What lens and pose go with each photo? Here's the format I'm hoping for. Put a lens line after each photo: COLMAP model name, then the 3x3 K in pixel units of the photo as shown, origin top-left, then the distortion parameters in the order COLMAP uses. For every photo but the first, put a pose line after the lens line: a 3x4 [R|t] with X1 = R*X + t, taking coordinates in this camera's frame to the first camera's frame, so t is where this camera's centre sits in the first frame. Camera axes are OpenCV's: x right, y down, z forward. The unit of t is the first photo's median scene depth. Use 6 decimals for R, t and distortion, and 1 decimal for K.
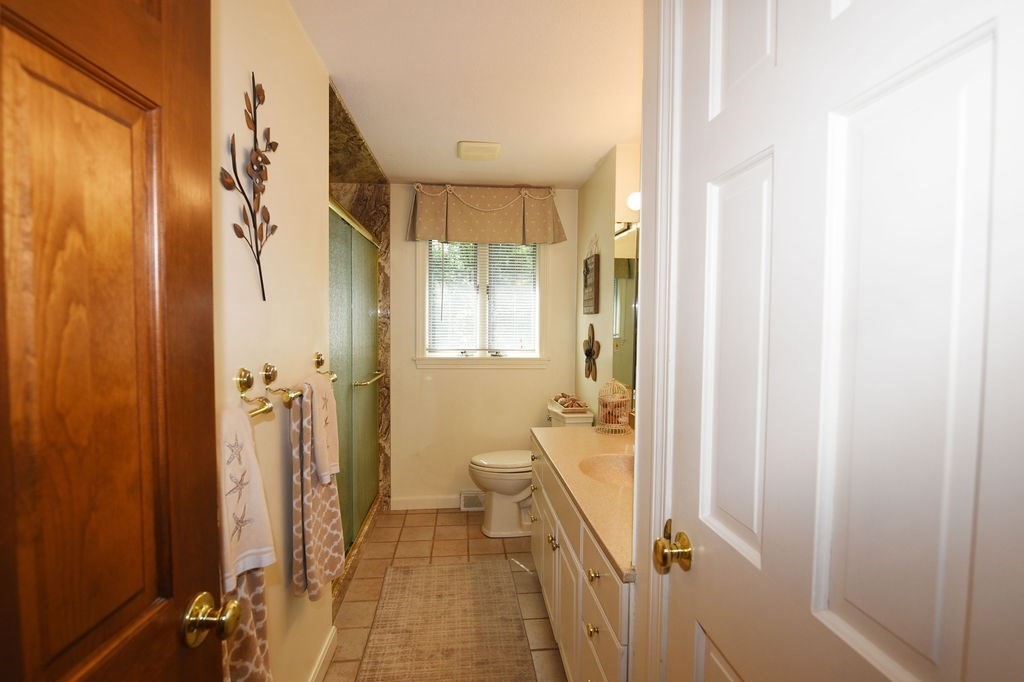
lens RADIAL K [[493.7, 0, 510.9], [0, 493.7, 343.7], [0, 0, 1]] dist [-0.011863, -0.001675]
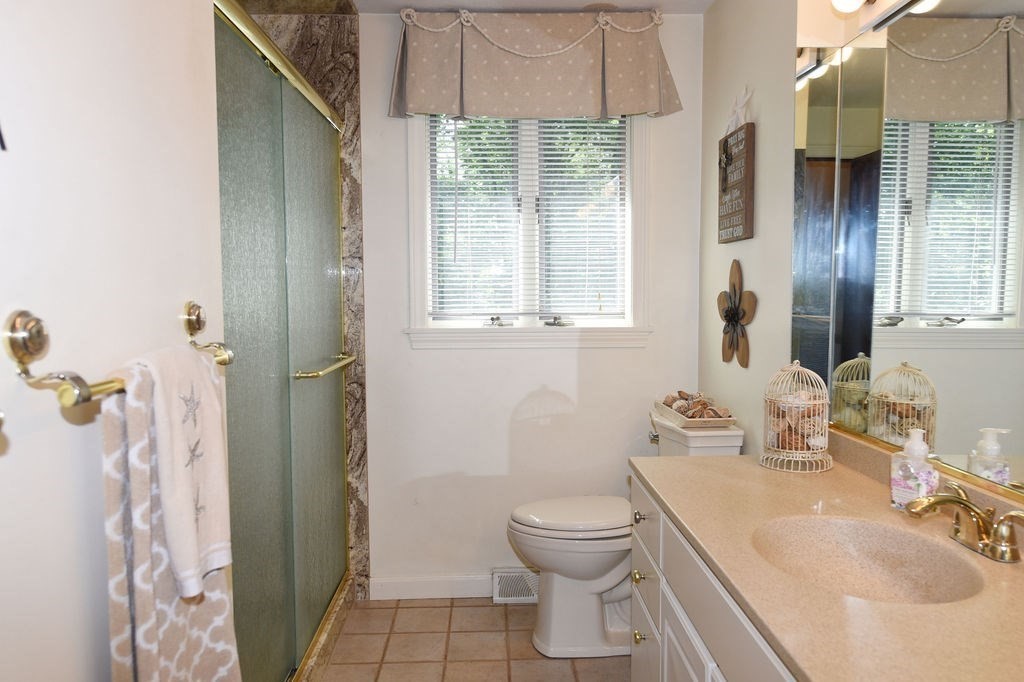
lens RADIAL K [[749.1, 0, 514.0], [0, 749.1, 341.8], [0, 0, 1]] dist [-0.004263, -0.000043]
pose [[0.997977, -0.009707, -0.062838, -0.024116], [0.011406, 0.999577, 0.026744, 0.022513], [0.062552, -0.027407, 0.997665, 0.175555]]
